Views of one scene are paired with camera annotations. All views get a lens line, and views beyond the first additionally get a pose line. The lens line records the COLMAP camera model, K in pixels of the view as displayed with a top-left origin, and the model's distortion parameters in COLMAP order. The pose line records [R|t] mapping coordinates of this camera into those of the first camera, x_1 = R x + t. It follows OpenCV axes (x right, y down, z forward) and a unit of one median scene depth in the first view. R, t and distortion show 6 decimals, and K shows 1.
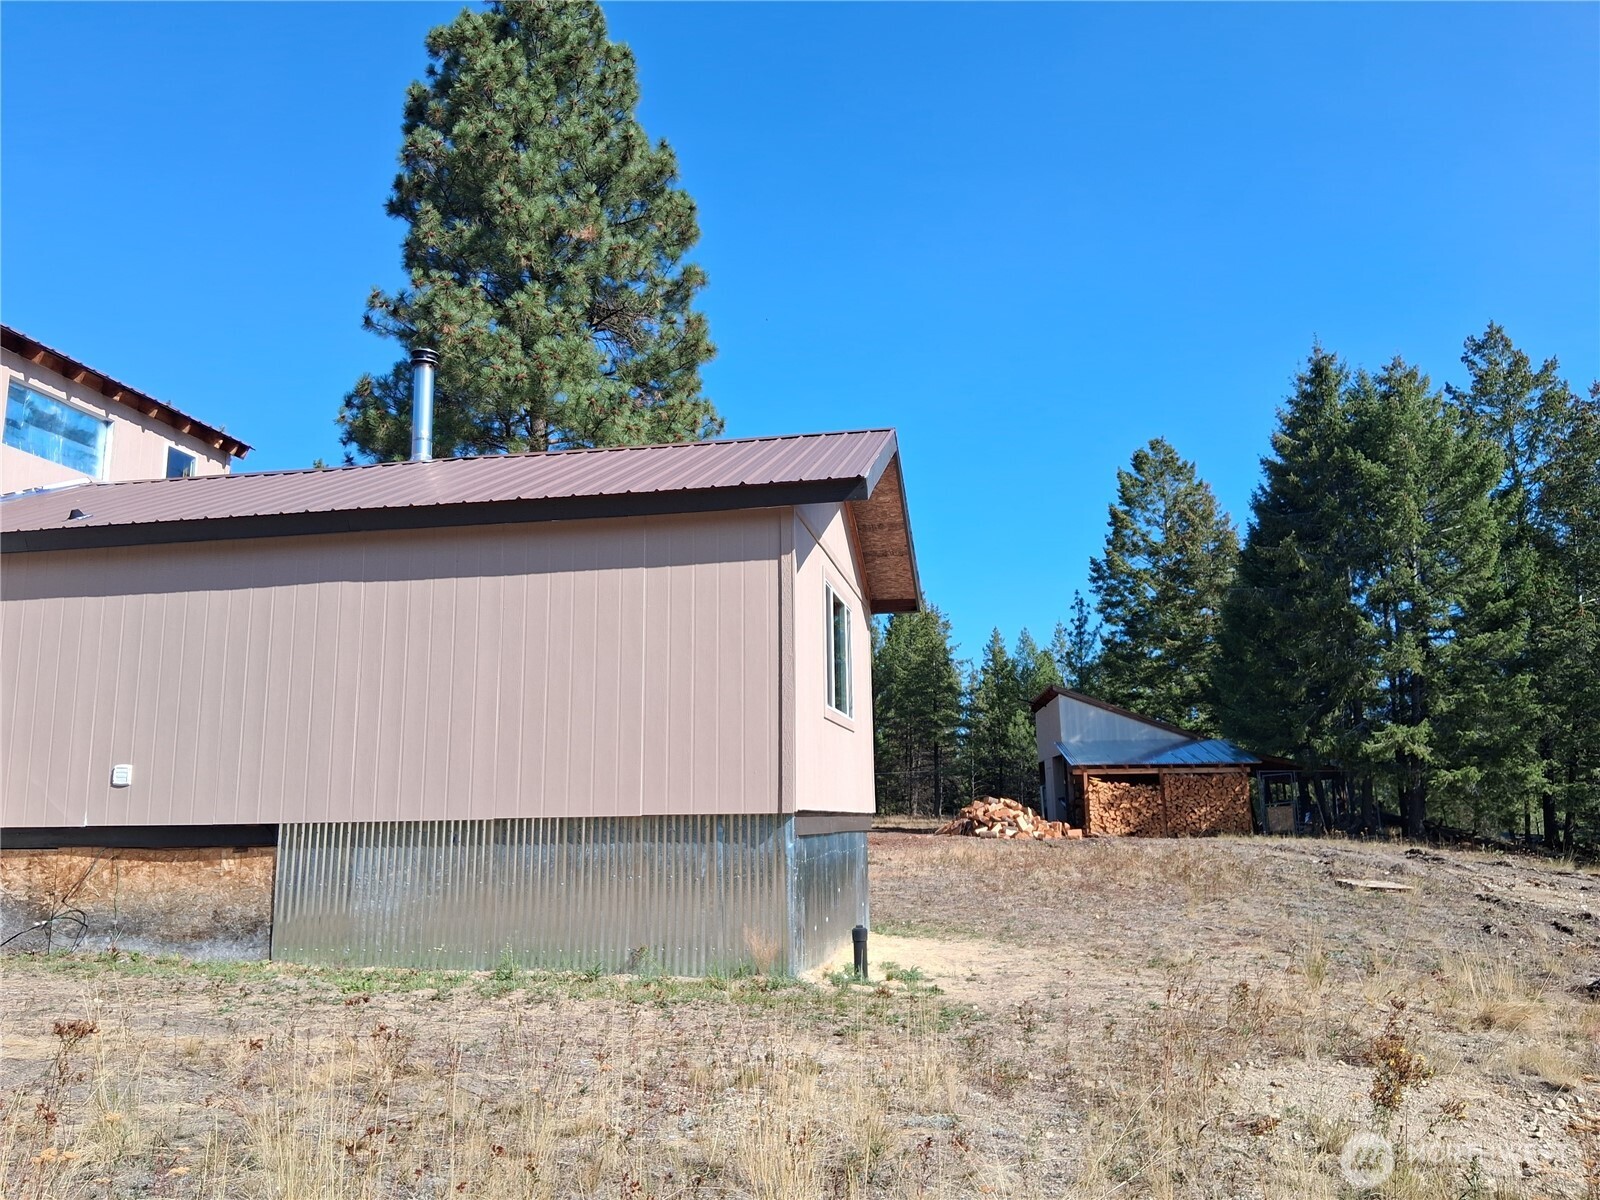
lens RADIAL K [[1212.6, 0, 800.0], [0, 1212.6, 600.0], [0, 0, 1]] dist [-0.003512, -0.011568]
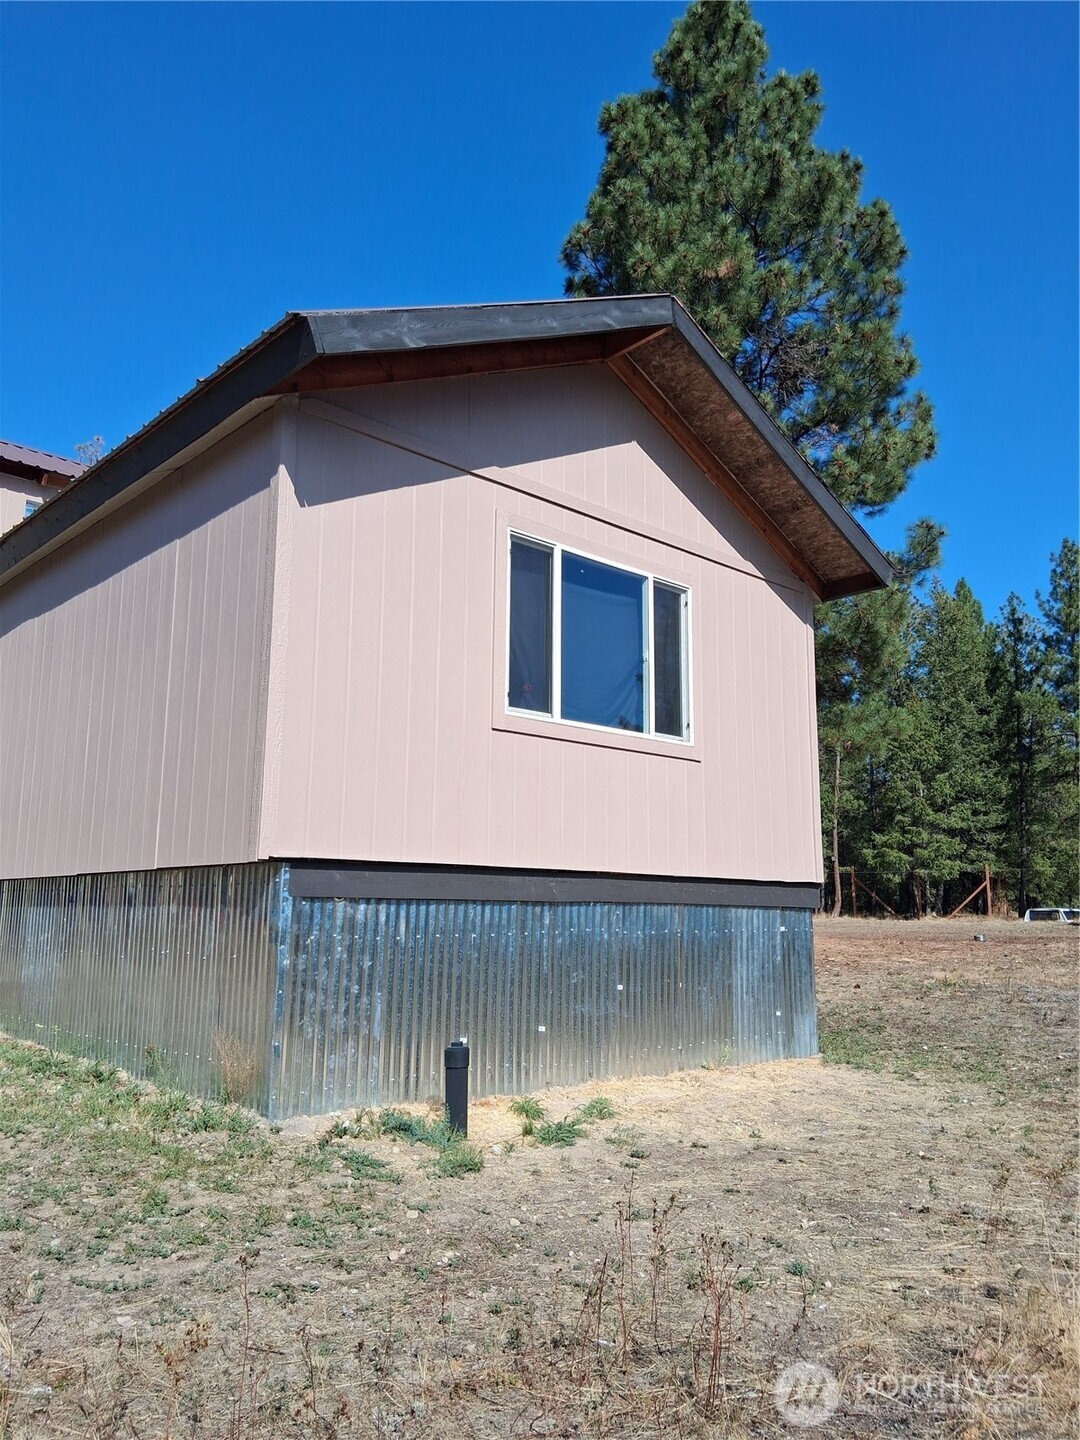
lens RADIAL K [[1091.4, 0, 540.0], [0, 1091.4, 720.0], [0, 0, 1]] dist [-0.003512, -0.011568]
pose [[0.793889, -0.087560, -0.601725, 0.313470], [0.088139, 0.995697, -0.028602, 0.086860], [0.601641, -0.030328, 0.798191, 0.417502]]
